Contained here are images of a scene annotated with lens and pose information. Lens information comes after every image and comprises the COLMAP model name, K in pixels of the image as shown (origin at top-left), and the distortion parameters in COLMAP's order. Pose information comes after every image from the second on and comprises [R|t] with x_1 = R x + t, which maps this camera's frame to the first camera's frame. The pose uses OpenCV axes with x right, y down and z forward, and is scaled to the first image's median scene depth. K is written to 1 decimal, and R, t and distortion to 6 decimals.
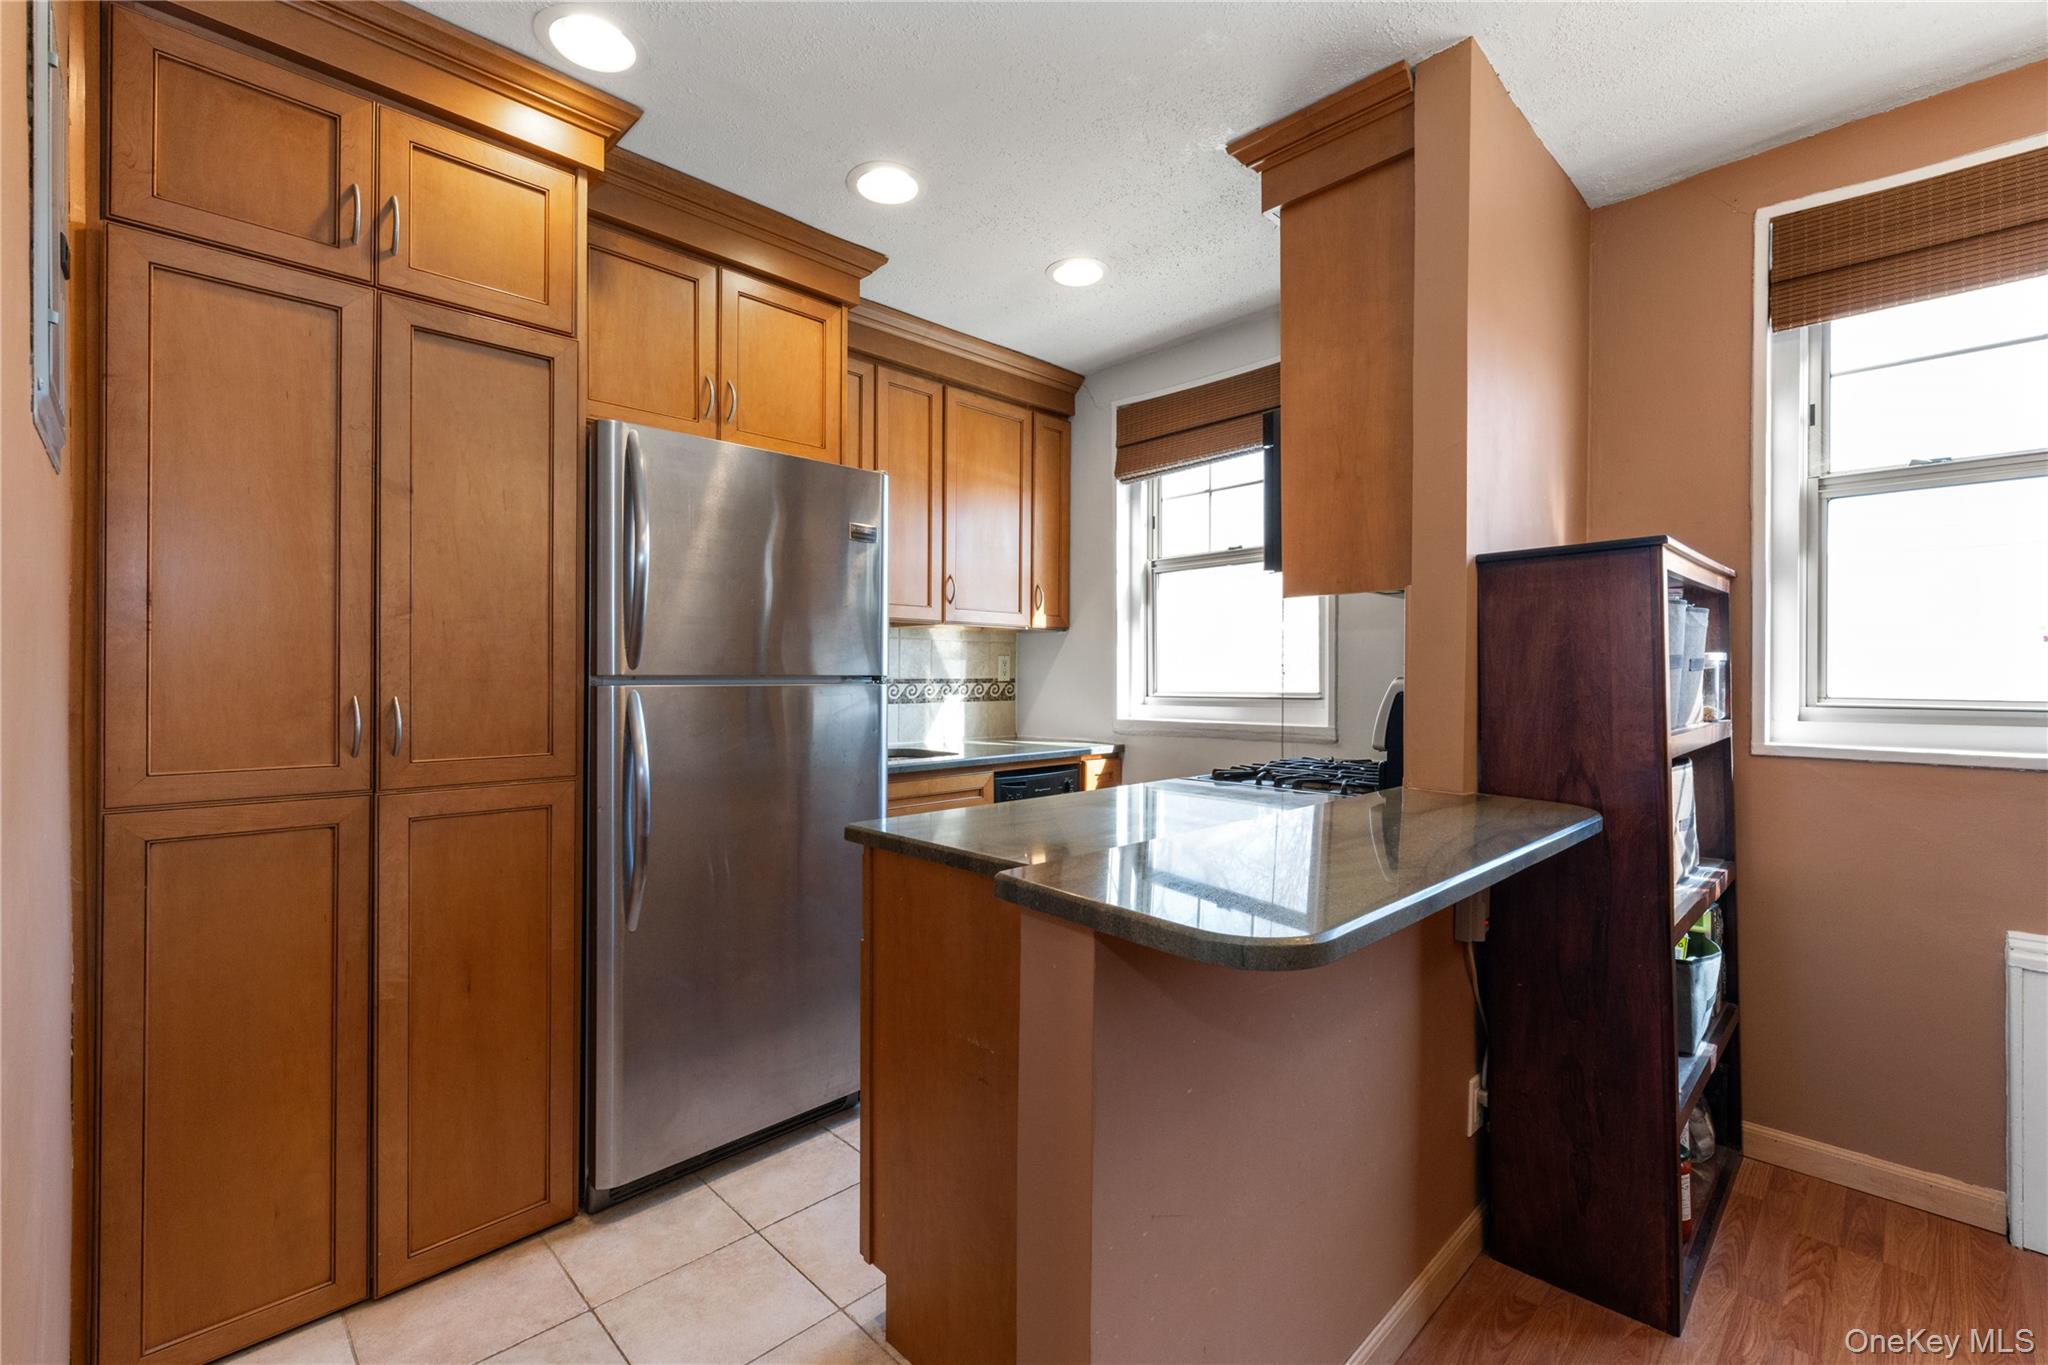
lens RADIAL K [[870.7, 0, 1025.9], [0, 870.7, 668.4], [0, 0, 1]] dist [-0.000547, -0.000447]
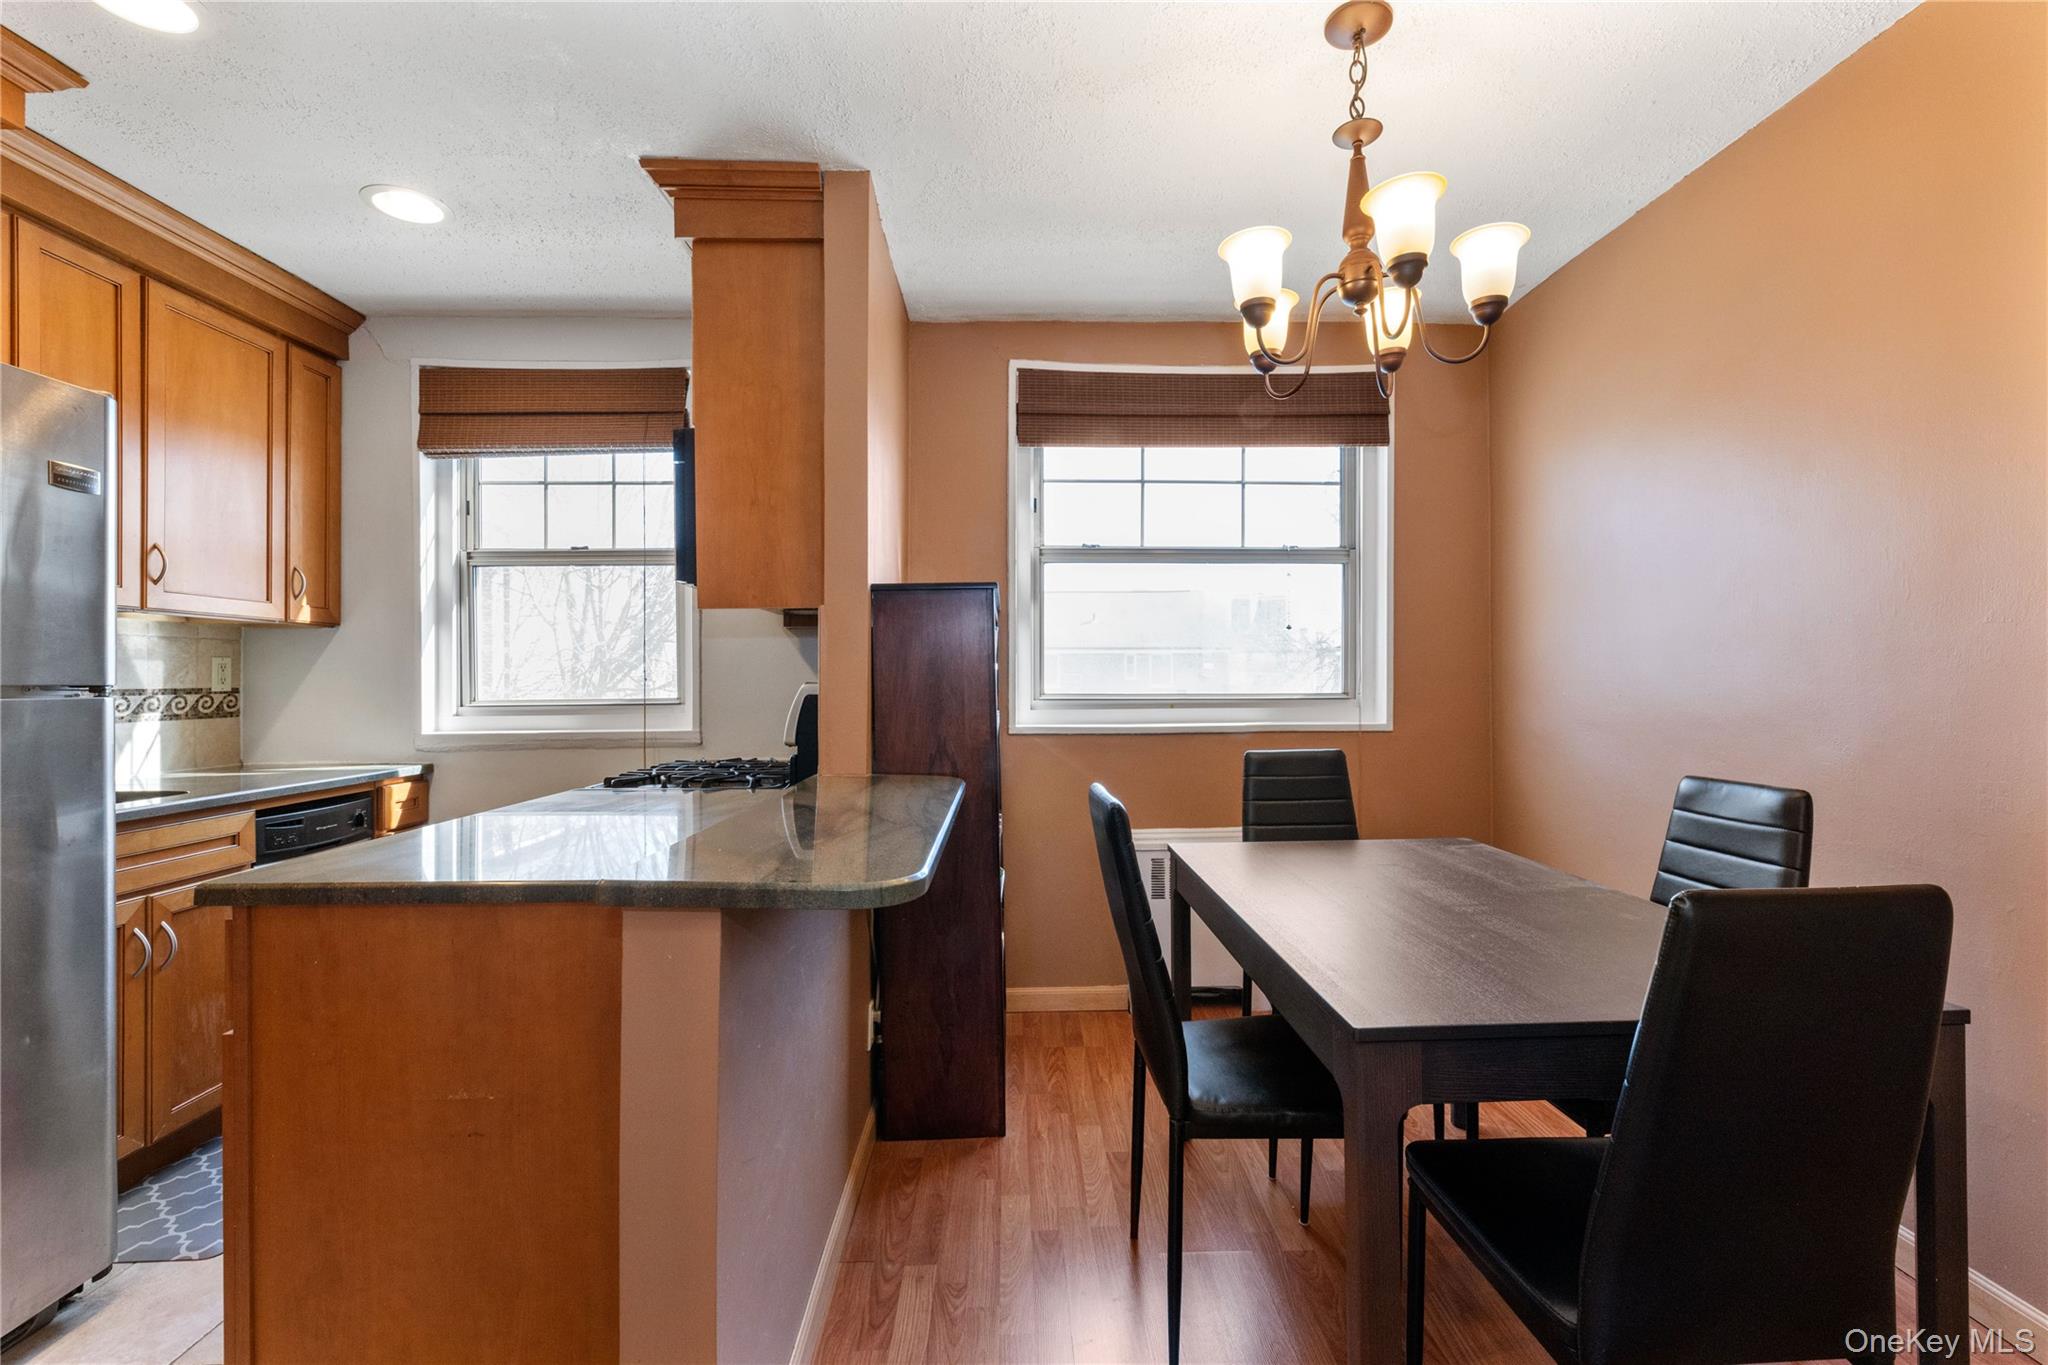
lens RADIAL K [[870.7, 0, 1025.9], [0, 870.7, 668.4], [0, 0, 1]] dist [-0.000547, -0.000447]
pose [[0.687444, 0.005153, 0.726219, -0.124921], [-0.000391, 0.999977, -0.006726, -0.000473], [-0.726237, 0.004340, 0.687430, -0.011774]]
